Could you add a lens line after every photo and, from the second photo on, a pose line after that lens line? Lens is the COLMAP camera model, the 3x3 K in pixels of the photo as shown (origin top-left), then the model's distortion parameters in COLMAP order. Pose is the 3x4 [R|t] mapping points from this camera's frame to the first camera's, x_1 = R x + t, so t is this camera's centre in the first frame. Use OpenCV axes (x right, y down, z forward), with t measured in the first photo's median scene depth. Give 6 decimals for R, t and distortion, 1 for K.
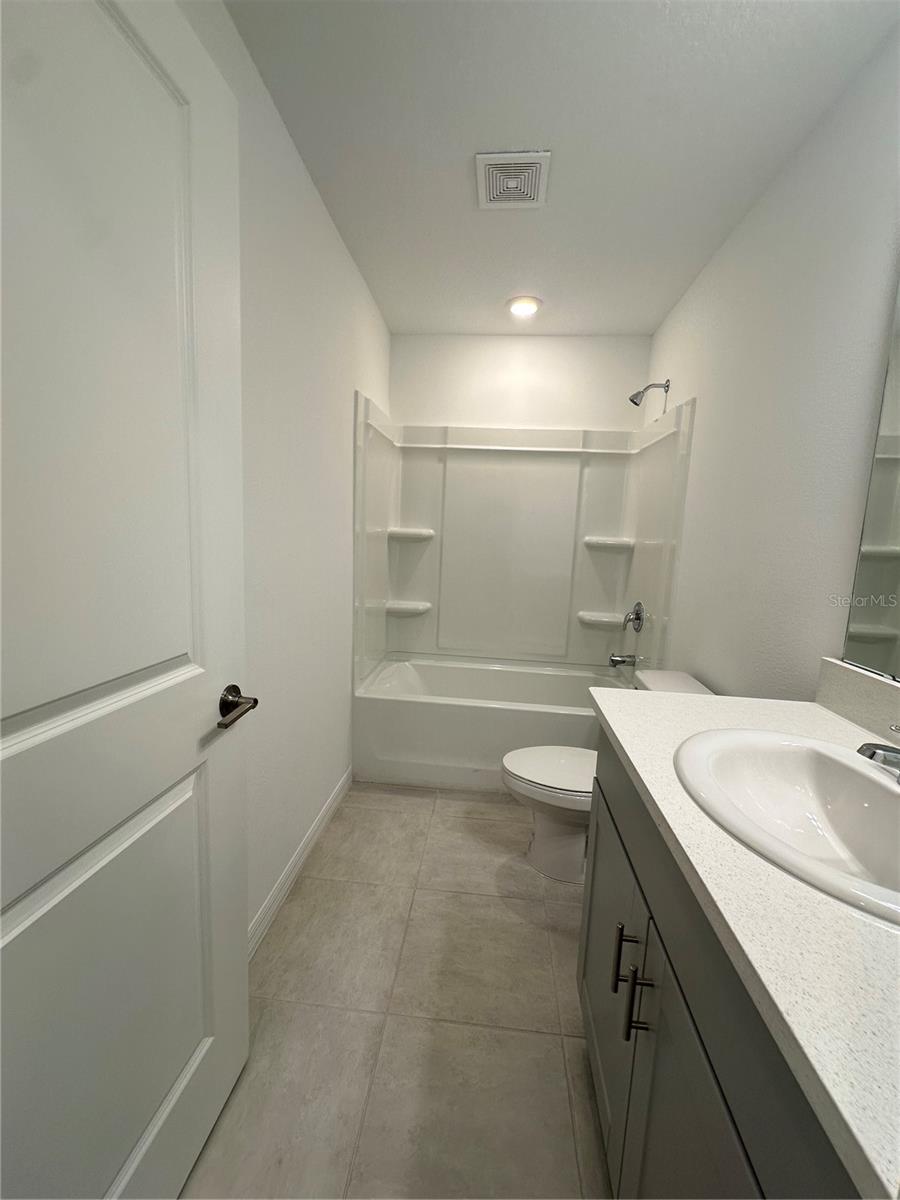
lens RADIAL K [[478.2, 0, 450.0], [0, 478.2, 600.0], [0, 0, 1]] dist [-0.000724, 0.000266]
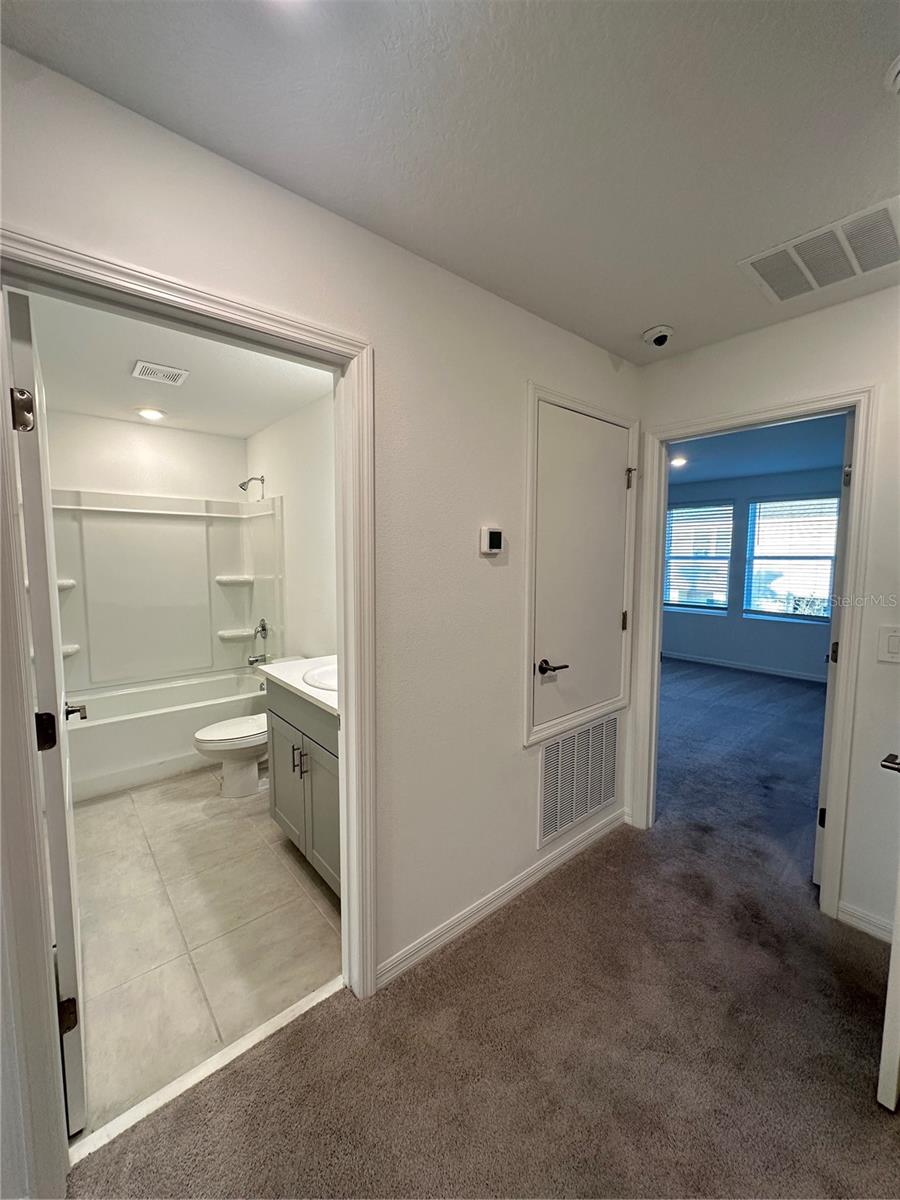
lens RADIAL K [[478.2, 0, 450.0], [0, 478.2, 600.0], [0, 0, 1]] dist [-0.000724, 0.000266]
pose [[0.693203, -0.108903, 0.712467, -0.264070], [0.122726, 0.991918, 0.032210, -0.031296], [-0.710216, 0.065110, 0.700966, -0.481192]]
